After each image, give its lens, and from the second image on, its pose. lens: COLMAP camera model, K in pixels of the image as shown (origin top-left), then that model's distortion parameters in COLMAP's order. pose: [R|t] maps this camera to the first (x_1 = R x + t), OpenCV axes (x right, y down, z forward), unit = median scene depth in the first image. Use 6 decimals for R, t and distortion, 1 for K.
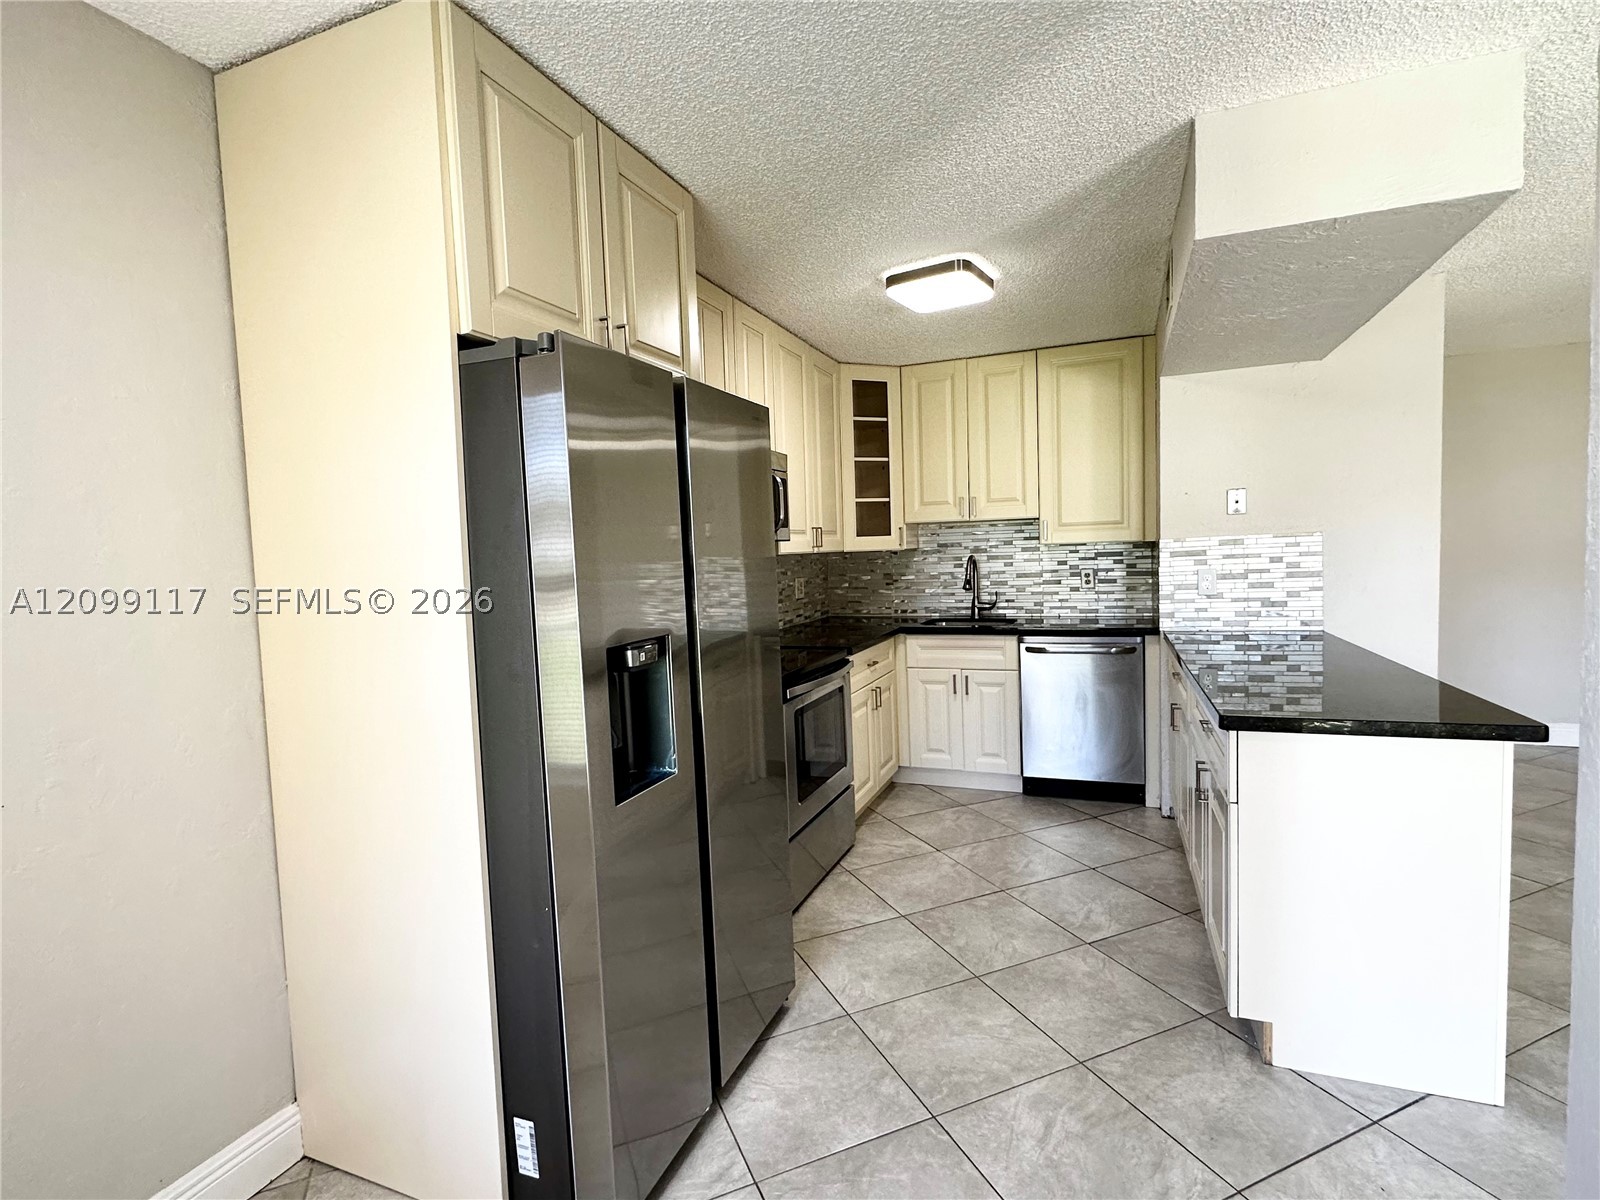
lens RADIAL K [[773.0, 0, 799.0], [0, 773.0, 602.0], [0, 0, 1]] dist [-0.000755, -0.000403]
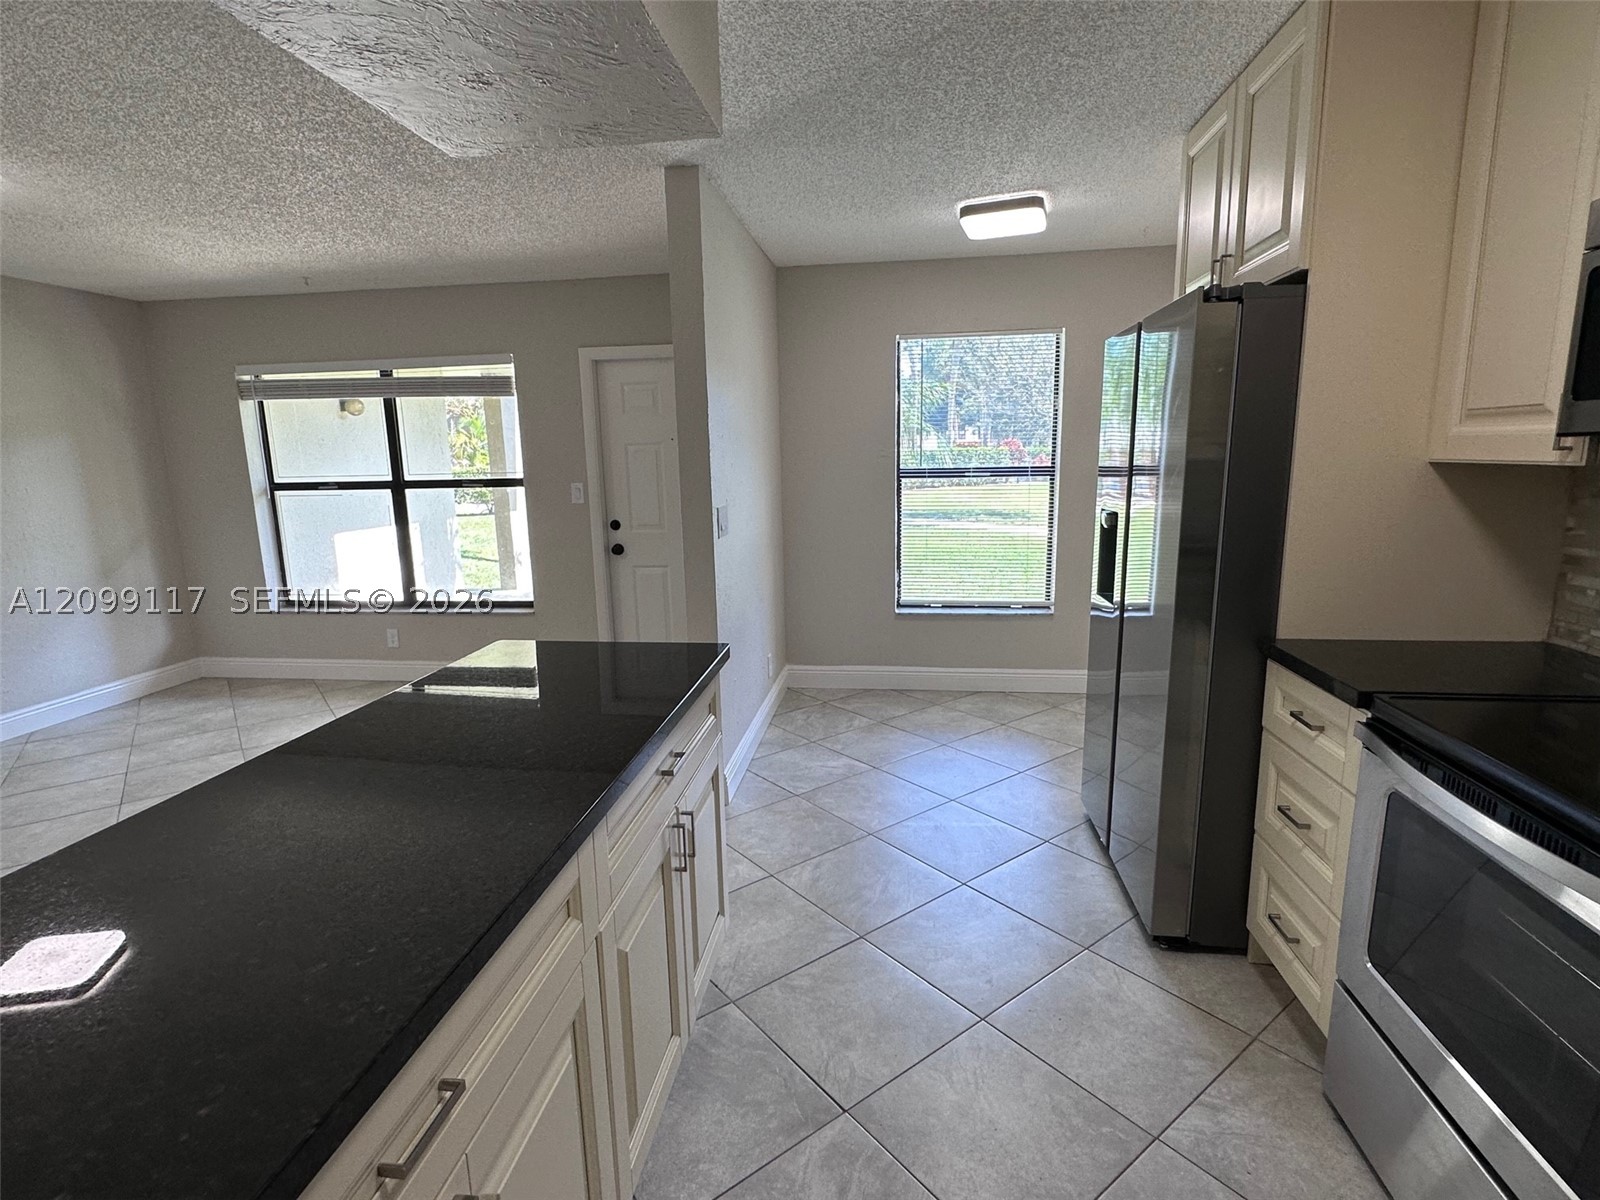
lens RADIAL K [[790.6, 0, 798.4], [0, 790.6, 603.7], [0, 0, 1]] dist [0.000289, -0.000042]
pose [[-0.966163, 0.101874, -0.236962, 0.305482], [0.038893, 0.965733, 0.256605, -0.077363], [0.254984, 0.238706, -0.937018, 0.875726]]
